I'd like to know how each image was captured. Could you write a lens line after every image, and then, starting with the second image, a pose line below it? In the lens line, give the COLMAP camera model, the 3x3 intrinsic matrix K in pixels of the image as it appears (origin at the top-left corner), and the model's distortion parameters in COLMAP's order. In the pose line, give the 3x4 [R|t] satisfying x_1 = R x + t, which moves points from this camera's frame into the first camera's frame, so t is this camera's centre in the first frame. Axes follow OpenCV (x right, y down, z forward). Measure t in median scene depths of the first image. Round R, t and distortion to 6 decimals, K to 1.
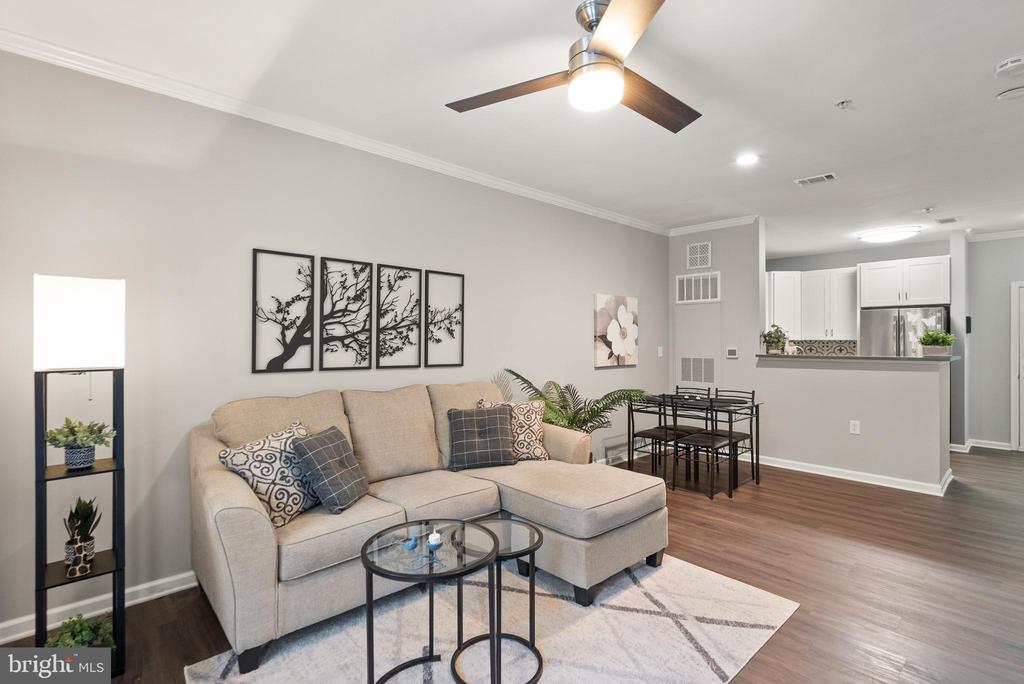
lens RADIAL K [[469.9, 0, 511.7], [0, 469.9, 338.0], [0, 0, 1]] dist [0.000821, 0.000030]
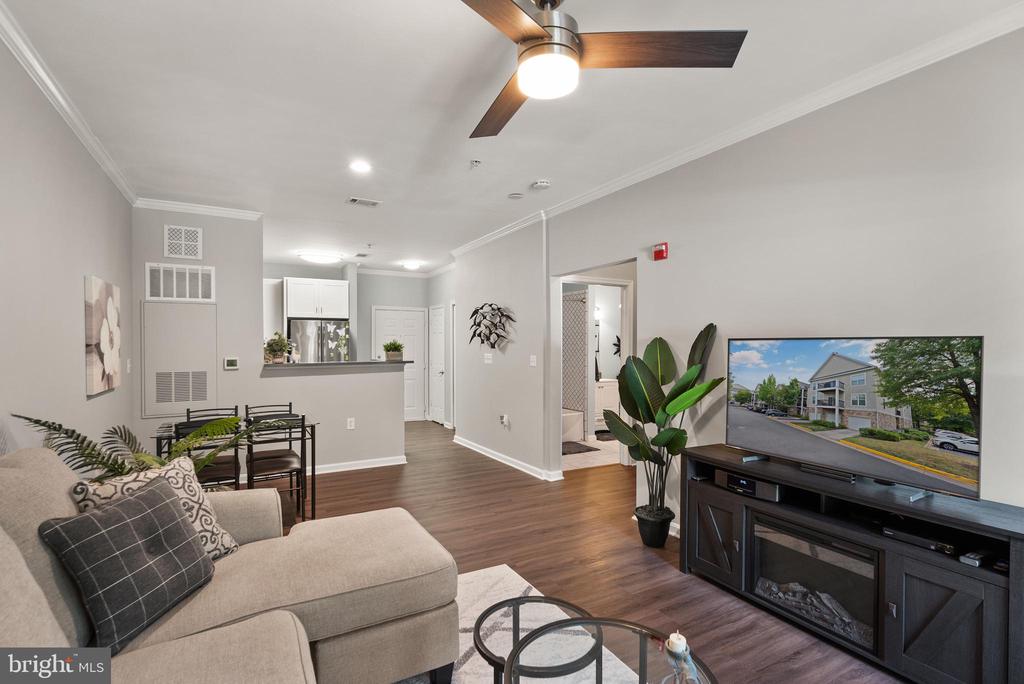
lens RADIAL K [[469.9, 0, 511.9], [0, 469.9, 348.4], [0, 0, 1]] dist [0.000821, 0.000030]
pose [[0.267438, -0.008329, 0.963539, -0.238506], [-0.001361, 0.999958, 0.009021, -0.004873], [-0.963574, -0.003724, 0.267415, 0.276551]]
